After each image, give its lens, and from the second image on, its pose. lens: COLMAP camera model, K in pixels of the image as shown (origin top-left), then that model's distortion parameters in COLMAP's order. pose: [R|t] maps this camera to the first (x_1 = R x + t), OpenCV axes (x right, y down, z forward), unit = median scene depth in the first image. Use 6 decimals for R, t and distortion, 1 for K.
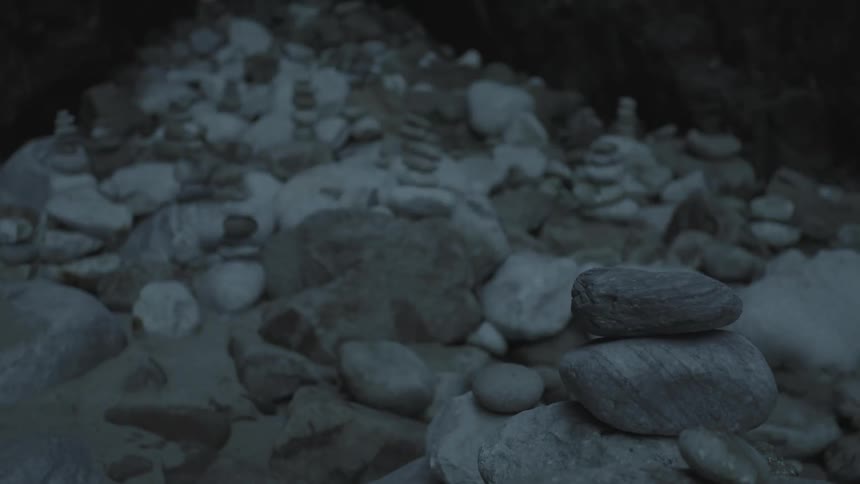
lens RADIAL K [[903.8, 0, 430.0], [0, 903.8, 242.0], [0, 0, 1]] dist [-0.080125, 0.003318]
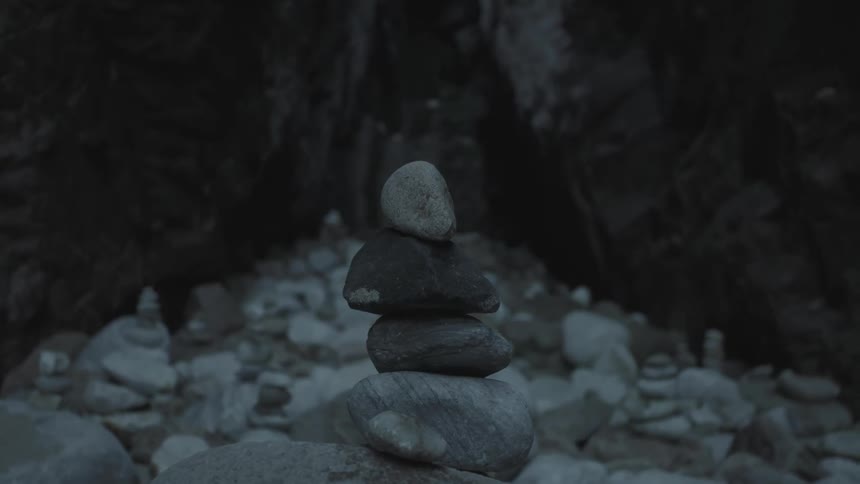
lens RADIAL K [[936.6, 0, 430.0], [0, 936.6, 242.0], [0, 0, 1]] dist [-0.072984, 0.007426]
pose [[0.984675, 0.061190, -0.163314, 0.107887], [-0.103194, 0.959328, -0.262756, 0.062668], [0.140593, 0.275582, 0.950941, -0.036555]]
